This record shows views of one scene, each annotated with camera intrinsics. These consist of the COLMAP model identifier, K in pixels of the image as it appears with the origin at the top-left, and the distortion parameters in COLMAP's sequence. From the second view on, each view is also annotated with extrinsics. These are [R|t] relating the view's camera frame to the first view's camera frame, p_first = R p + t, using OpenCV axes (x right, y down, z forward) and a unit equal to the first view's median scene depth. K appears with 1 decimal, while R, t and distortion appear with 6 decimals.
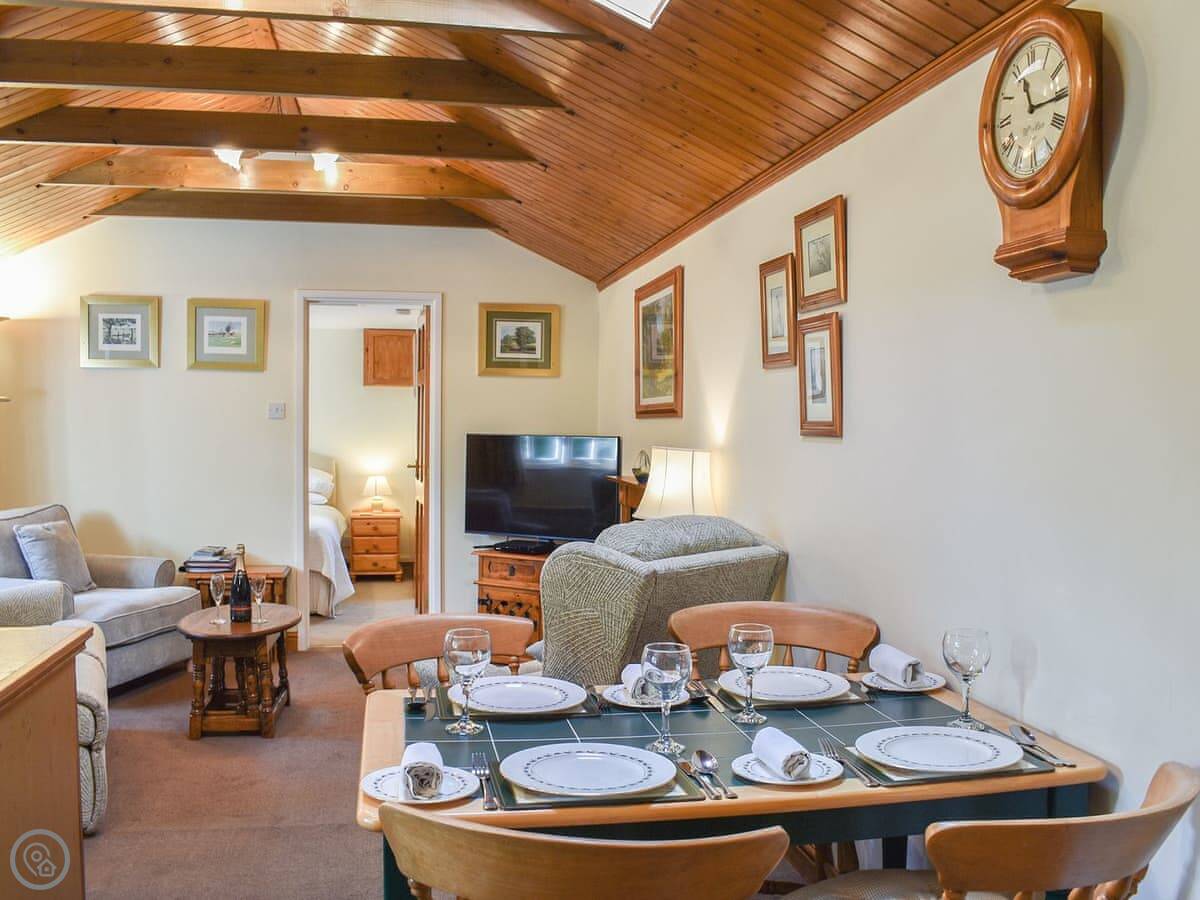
lens RADIAL K [[1093.4, 0, 621.4], [0, 1093.4, 454.5], [0, 0, 1]] dist [-0.101508, 0.005167]
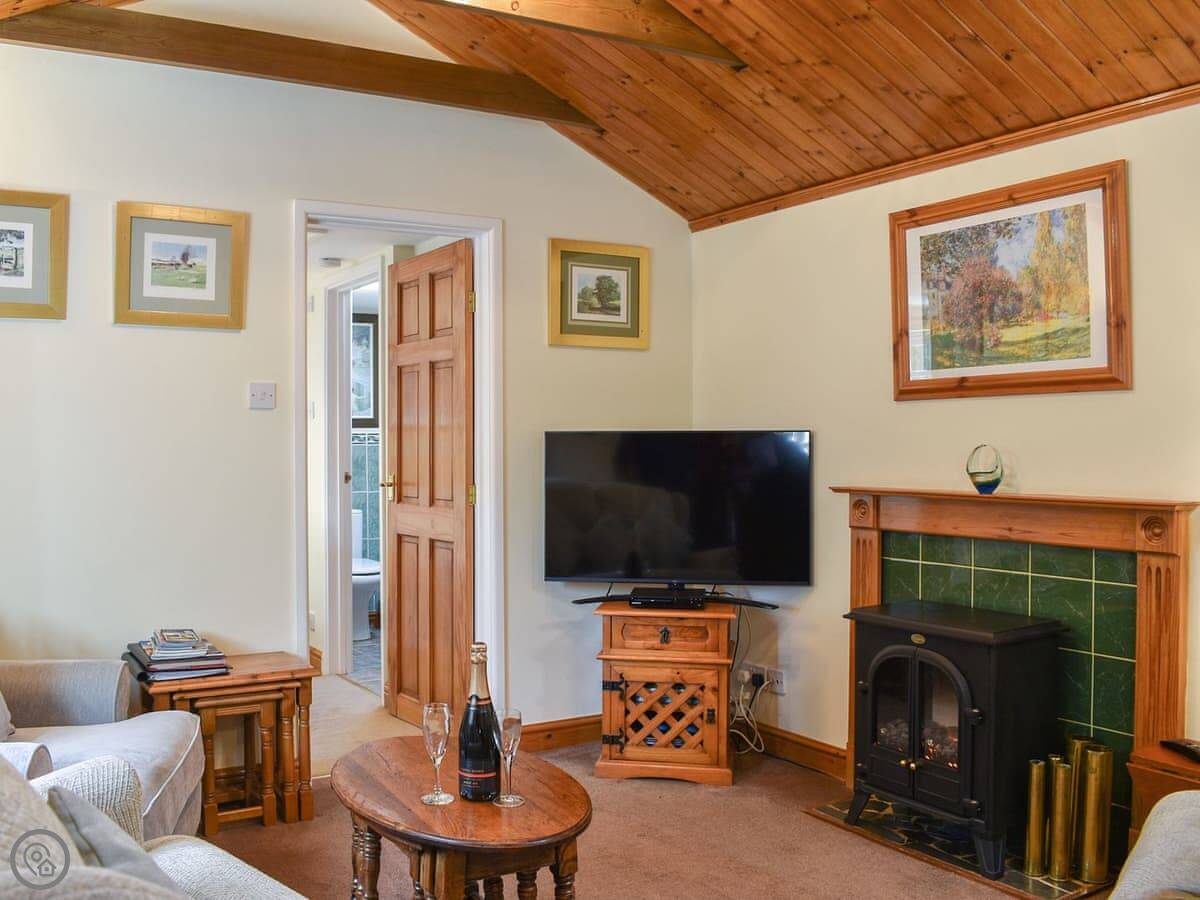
lens RADIAL K [[1145.0, 0, 659.8], [0, 1145.0, 431.6], [0, 0, 1]] dist [-0.107055, 0.011575]
pose [[0.943539, -0.013446, 0.330988, -0.322476], [0.024287, 0.999295, -0.028640, 0.002805], [-0.330369, 0.035061, 0.943200, 0.337924]]
